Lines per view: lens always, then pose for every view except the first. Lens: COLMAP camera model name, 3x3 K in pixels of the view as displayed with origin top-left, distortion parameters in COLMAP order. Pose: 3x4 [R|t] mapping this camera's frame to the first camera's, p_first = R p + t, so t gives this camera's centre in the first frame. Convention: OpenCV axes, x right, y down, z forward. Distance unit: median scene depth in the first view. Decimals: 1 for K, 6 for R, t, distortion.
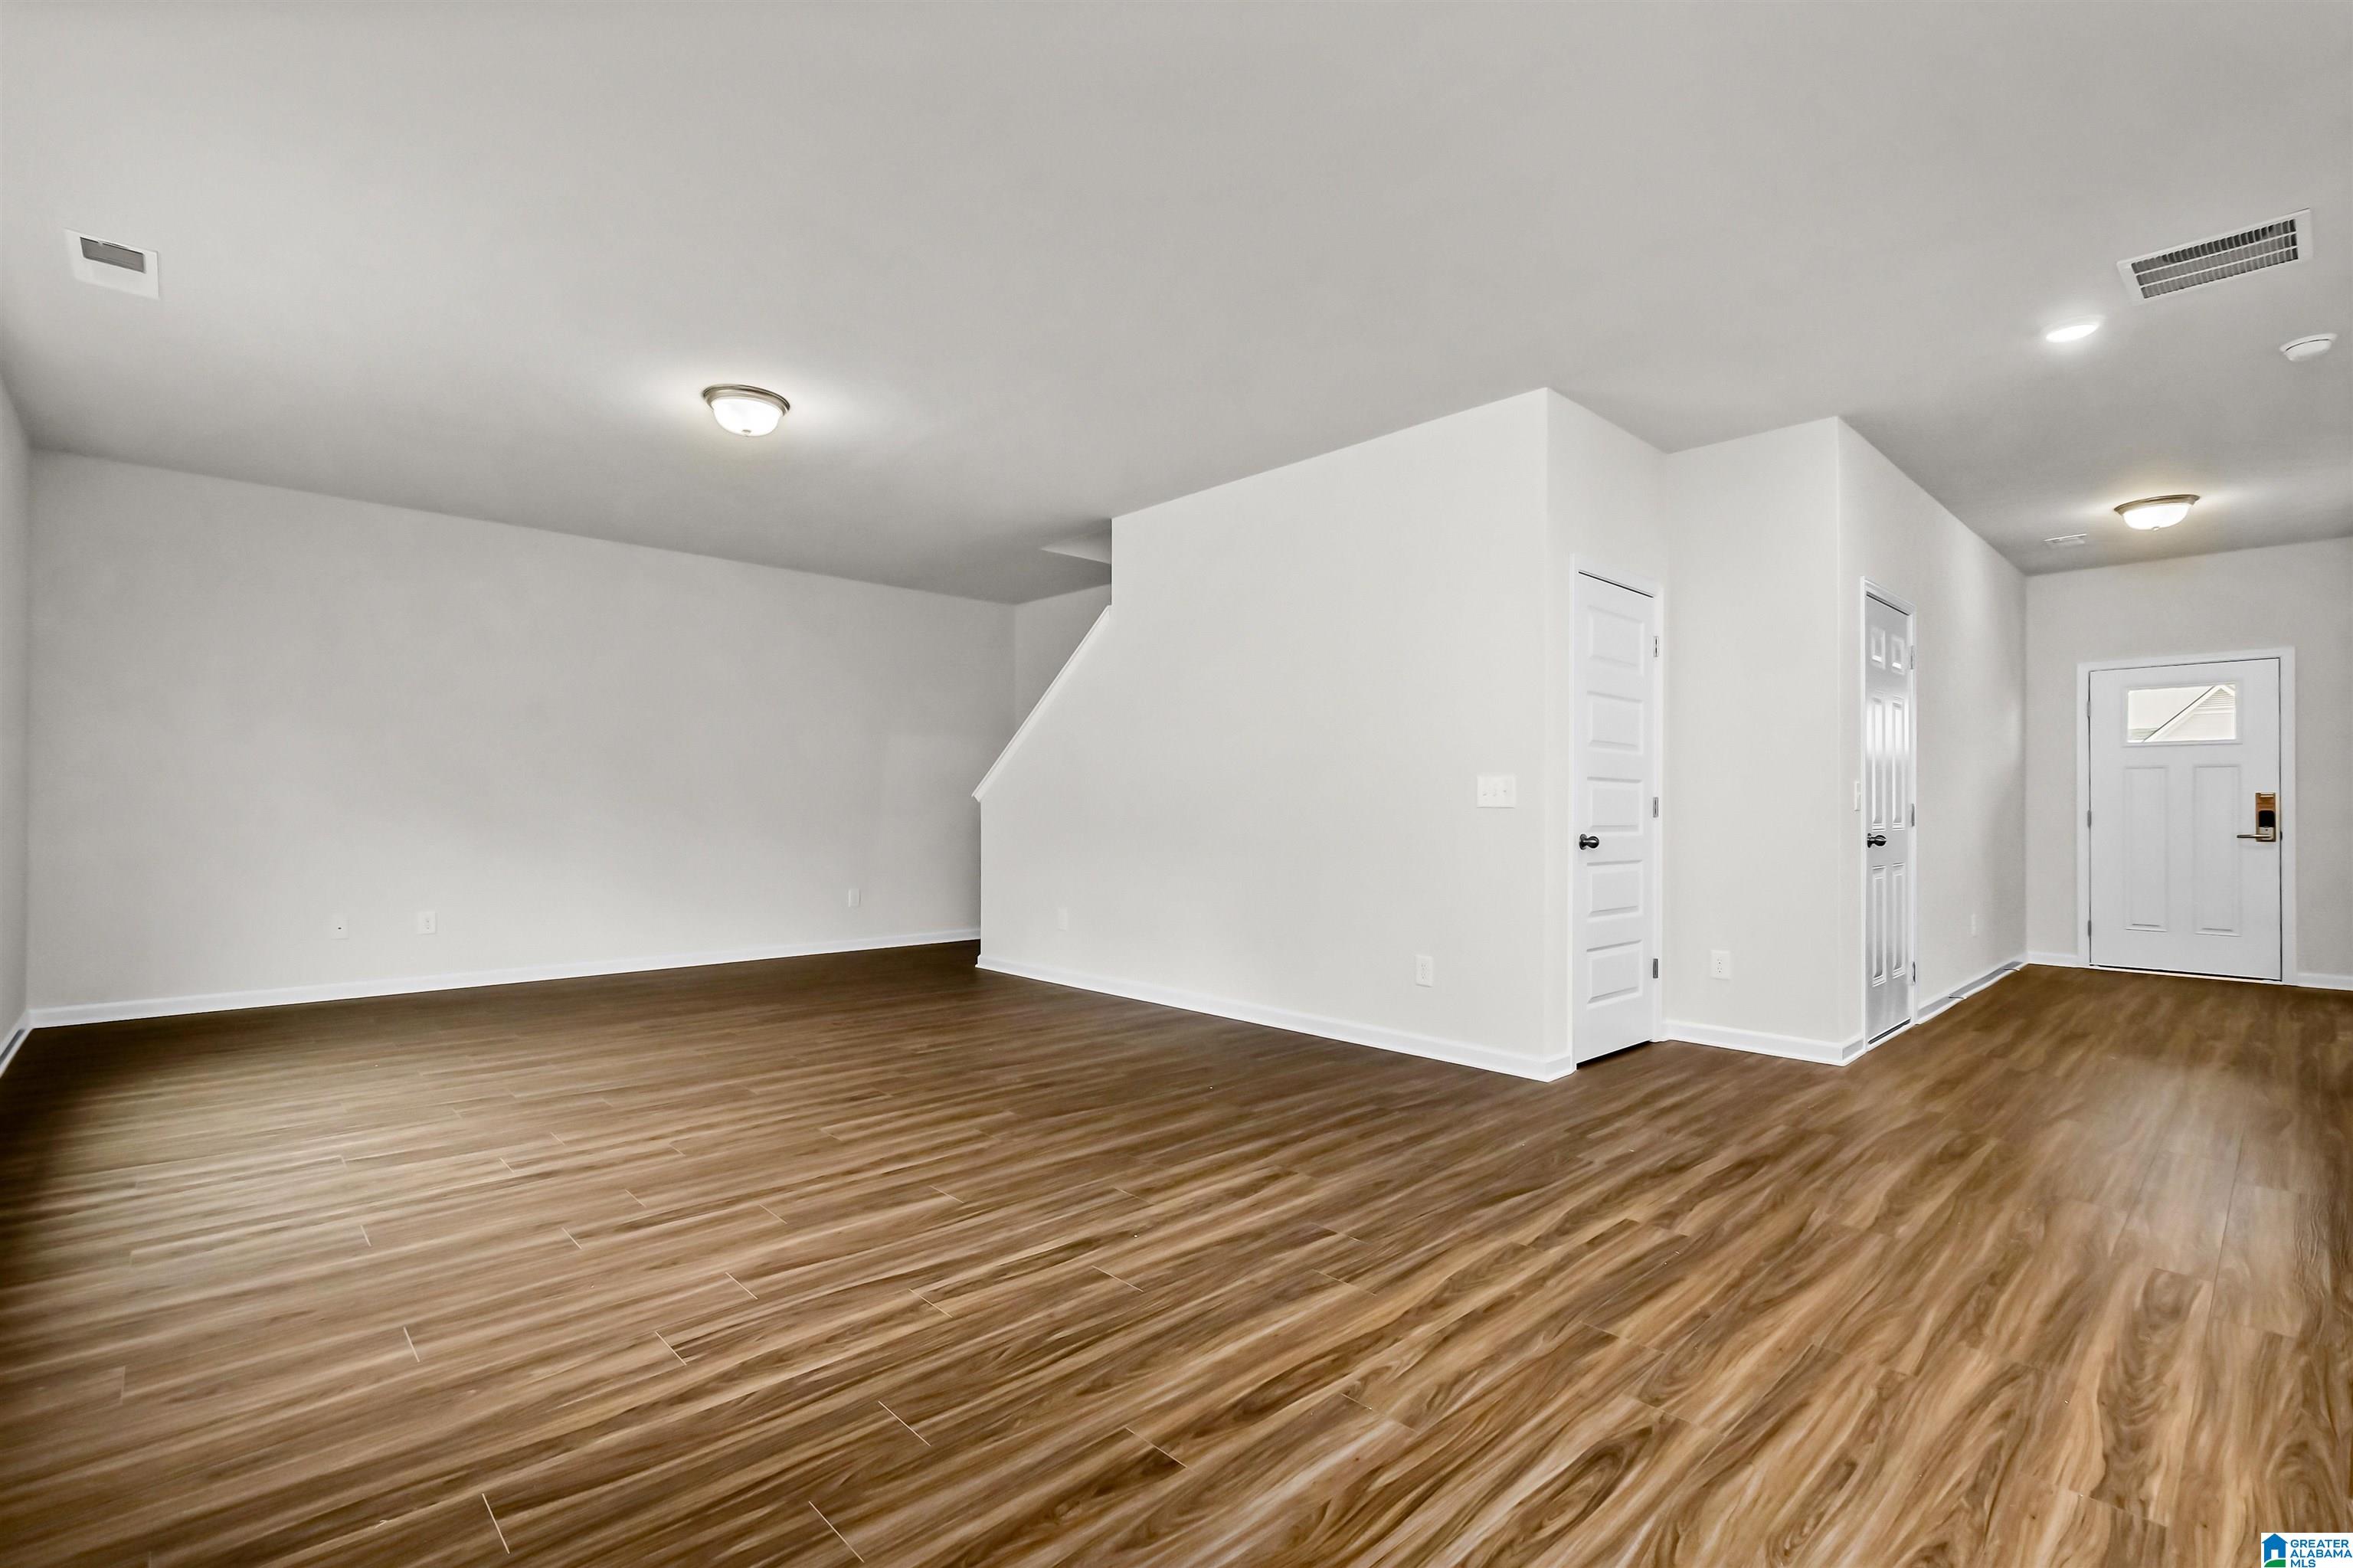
lens RADIAL K [[1052.9, 0, 1181.3], [0, 1052.9, 789.9], [0, 0, 1]] dist [-0.000291, 0.000248]
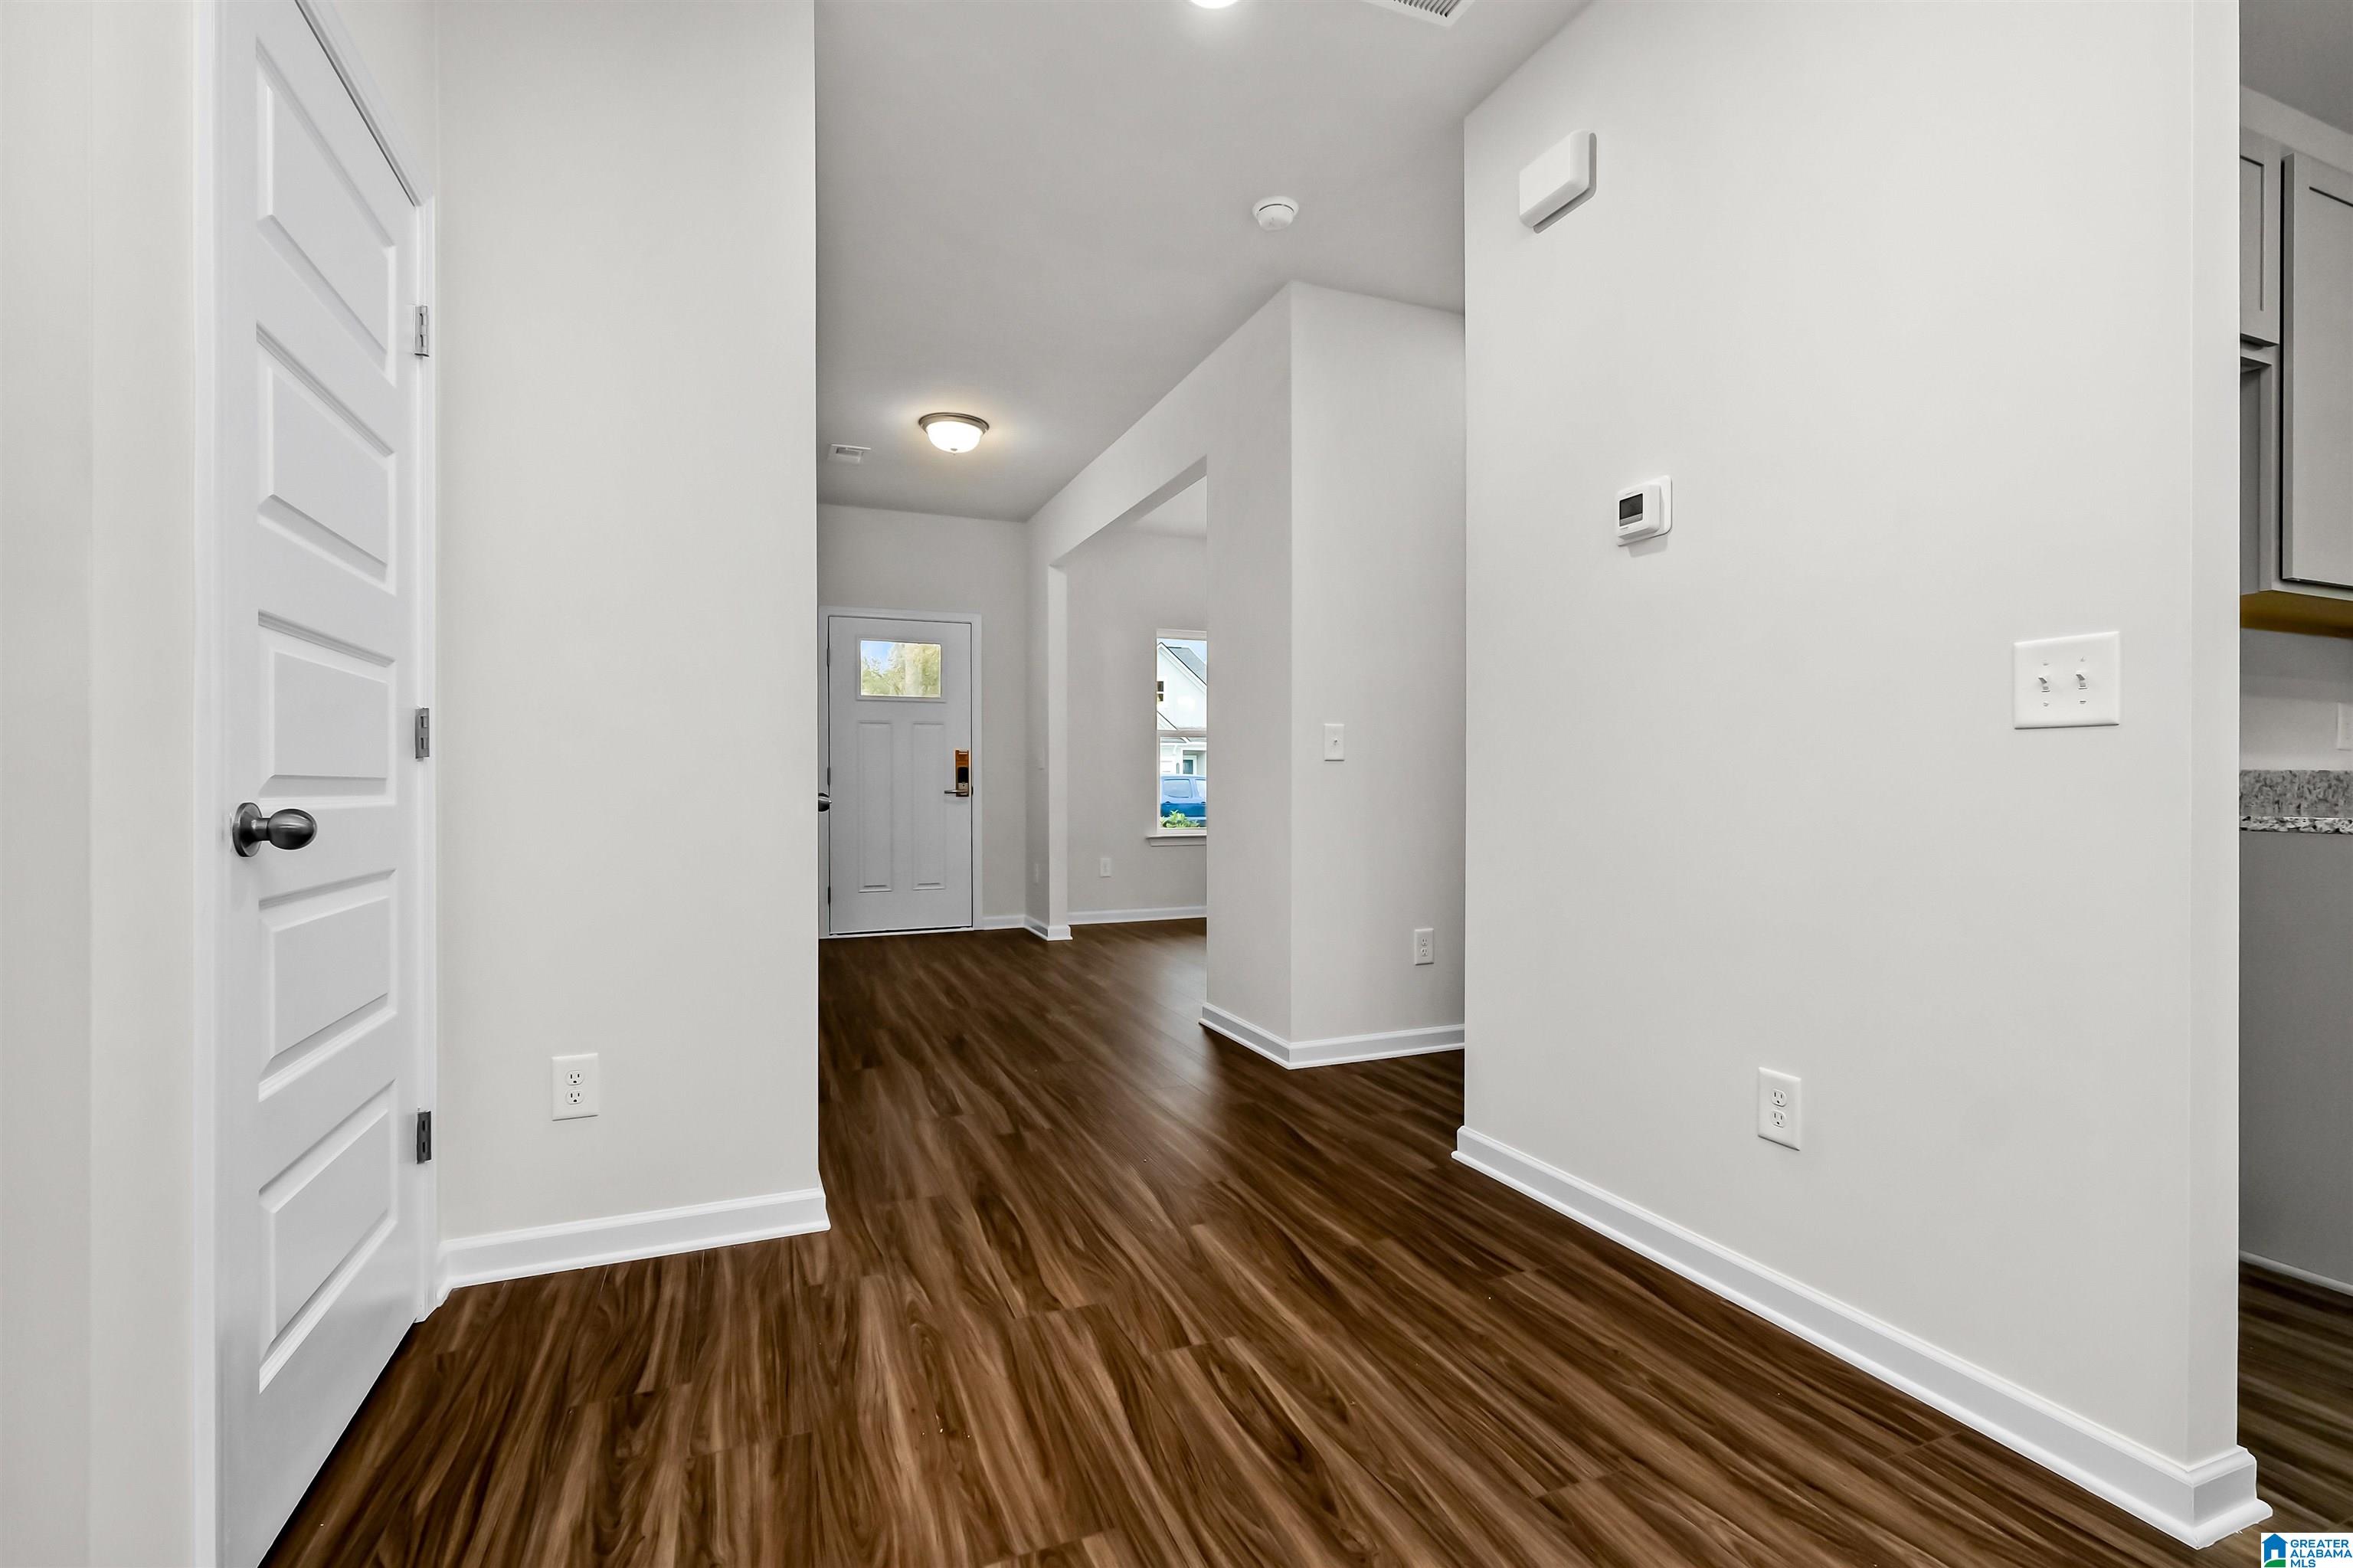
lens RADIAL K [[1052.9, 0, 1181.3], [0, 1052.9, 789.9], [0, 0, 1]] dist [-0.000291, 0.000248]
pose [[0.370230, -0.014882, 0.928821, 0.186779], [-0.011749, 0.999717, 0.020701, 0.026063], [-0.928866, -0.018577, 0.369951, 0.585348]]
